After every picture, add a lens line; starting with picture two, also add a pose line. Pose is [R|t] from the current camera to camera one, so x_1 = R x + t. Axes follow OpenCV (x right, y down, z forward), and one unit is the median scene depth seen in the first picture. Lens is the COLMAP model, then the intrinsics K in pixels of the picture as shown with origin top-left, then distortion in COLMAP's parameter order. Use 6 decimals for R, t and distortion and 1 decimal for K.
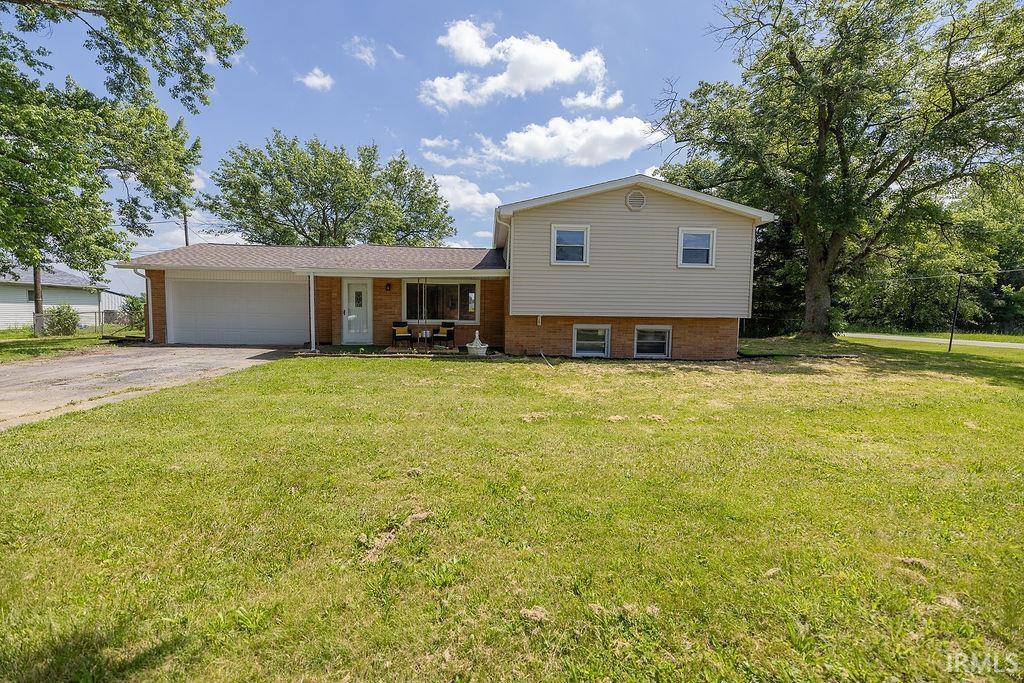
lens RADIAL K [[431.6, 0, 512.0], [0, 431.6, 341.5], [0, 0, 1]] dist [-0.001005, -0.000136]
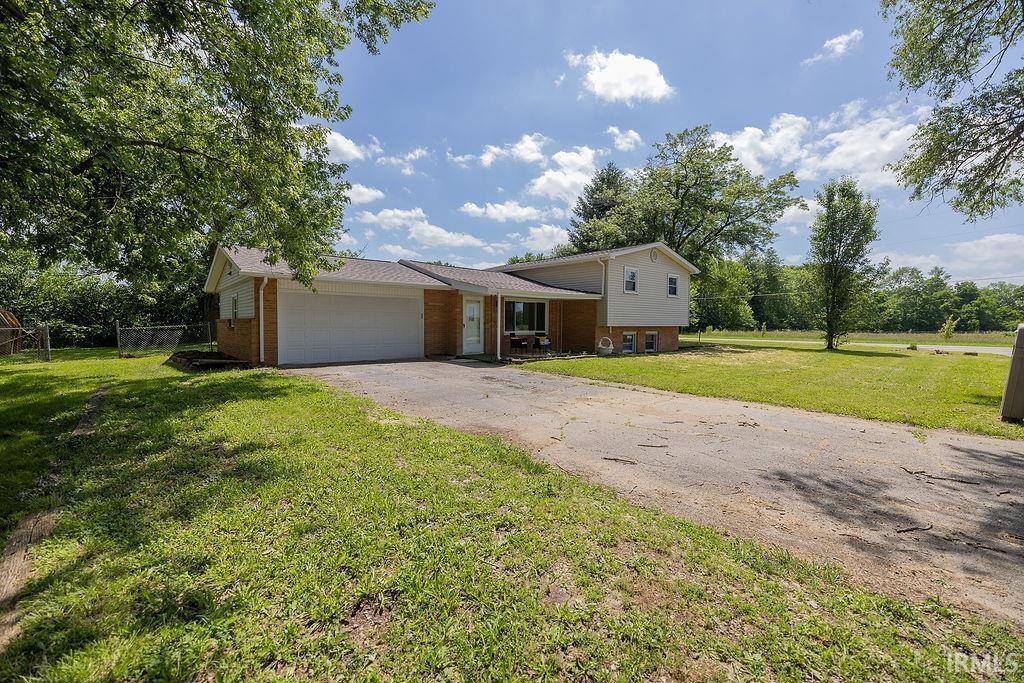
lens RADIAL K [[431.6, 0, 512.0], [0, 431.6, 341.5], [0, 0, 1]] dist [-0.001005, -0.000136]
pose [[0.797902, -0.035858, 0.601720, -1.058905], [0.045654, 0.998957, -0.001009, -0.021861], [-0.601056, 0.028276, 0.798706, 0.027795]]
